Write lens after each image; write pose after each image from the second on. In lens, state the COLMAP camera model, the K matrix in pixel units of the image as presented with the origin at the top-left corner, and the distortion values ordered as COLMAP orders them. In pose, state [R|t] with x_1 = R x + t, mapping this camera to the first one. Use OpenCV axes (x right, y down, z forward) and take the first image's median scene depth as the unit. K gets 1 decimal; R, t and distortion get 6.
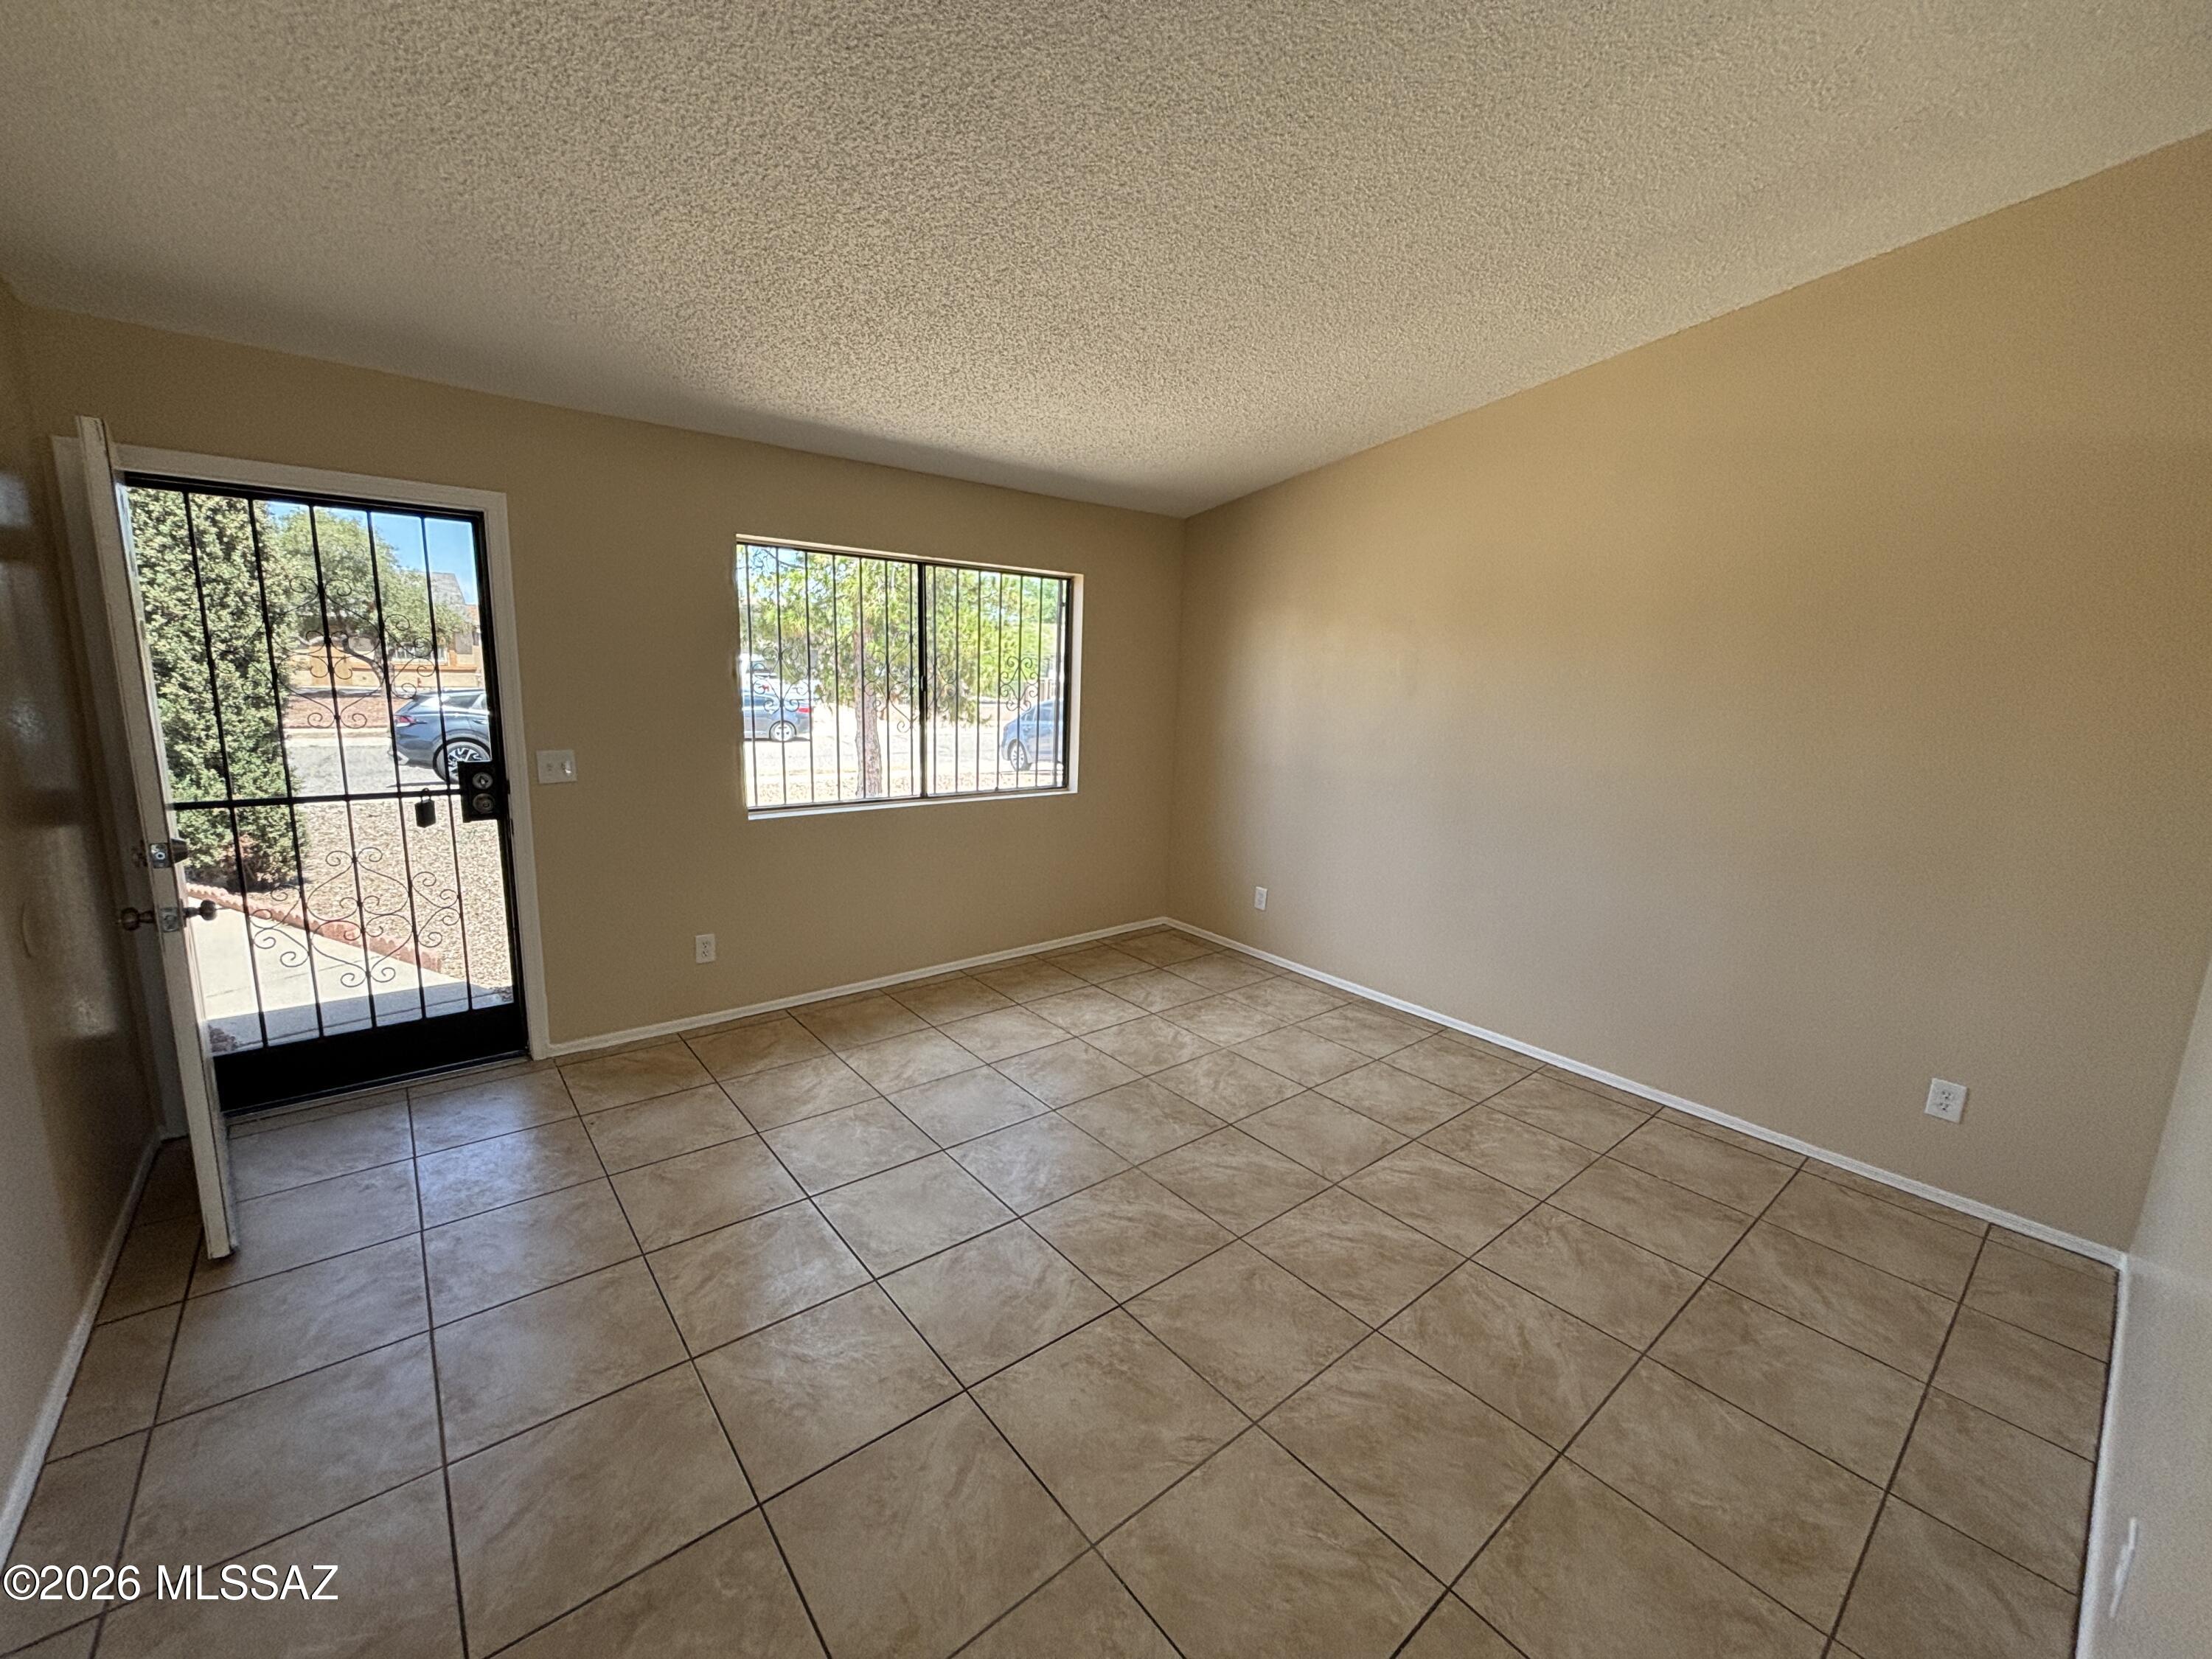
lens RADIAL K [[896.0, 0, 1105.5], [0, 896.0, 813.9], [0, 0, 1]] dist [0.020330, 0.001828]
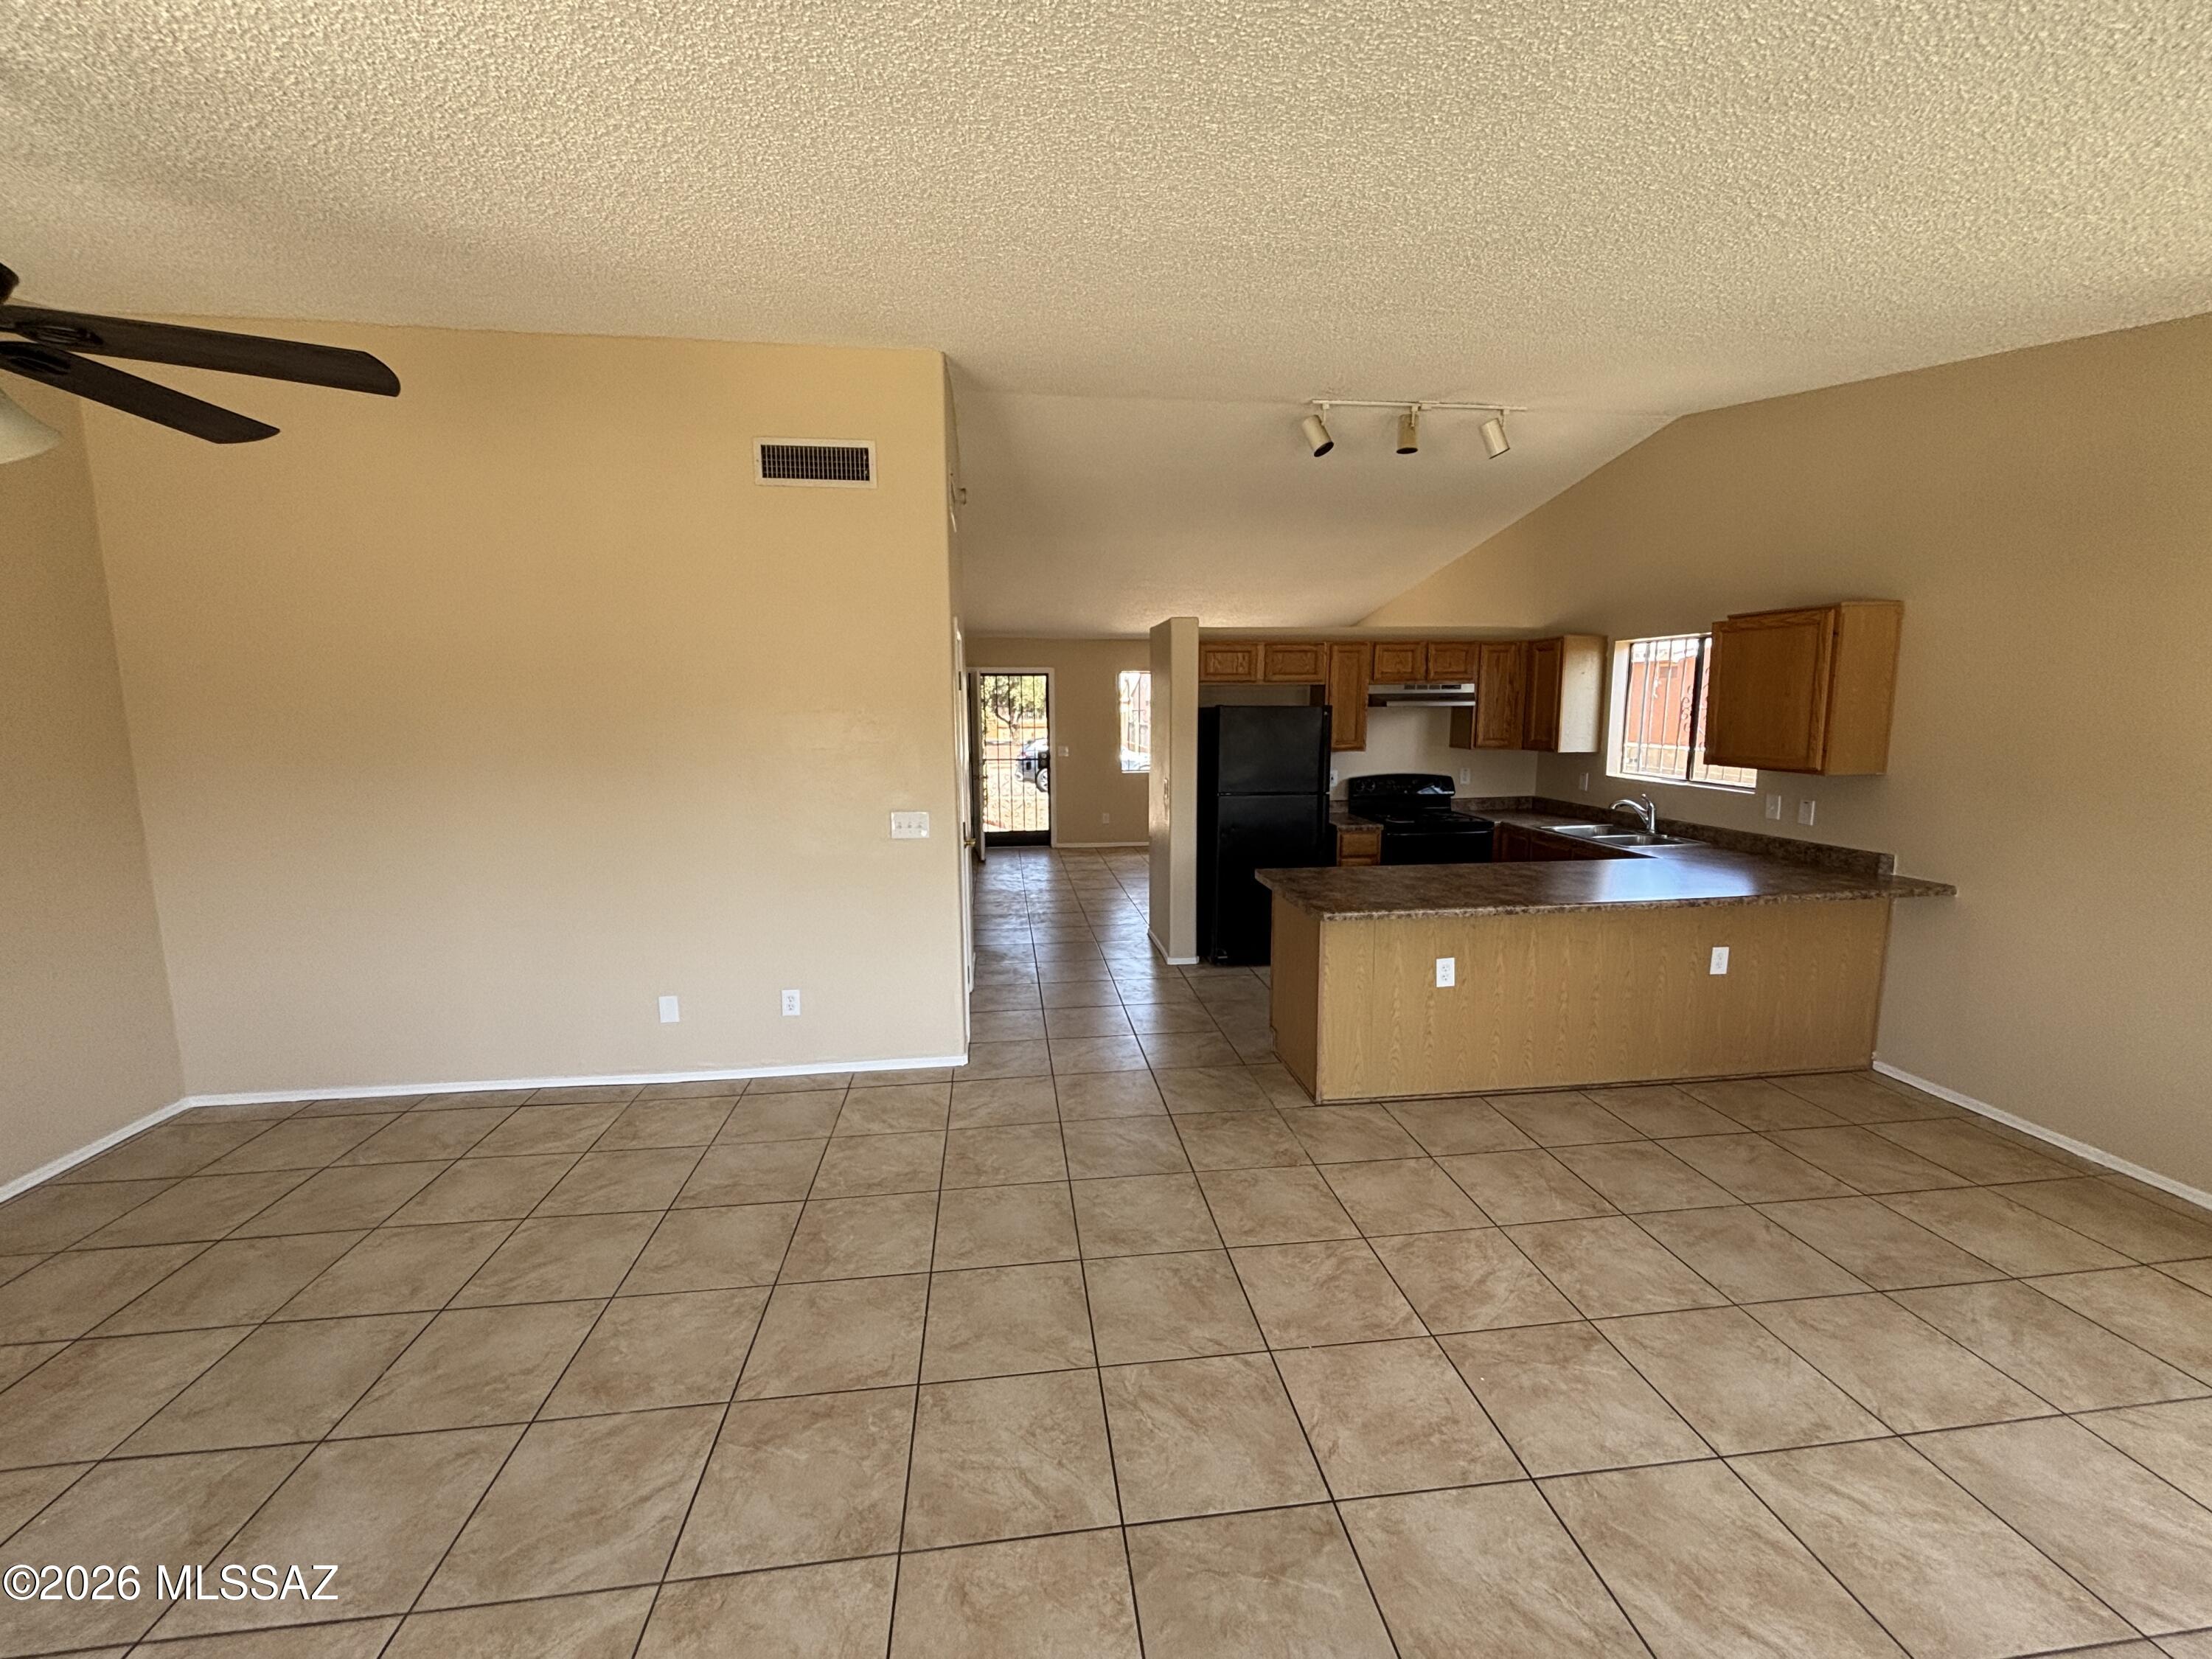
lens RADIAL K [[896.0, 0, 1121.4], [0, 896.0, 825.6], [0, 0, 1]] dist [0.020330, 0.001828]
pose [[0.837777, 0.045949, -0.544076, 0.100328], [-0.063744, 0.997870, -0.013879, 0.018720], [0.542280, 0.046309, 0.838921, -0.117006]]
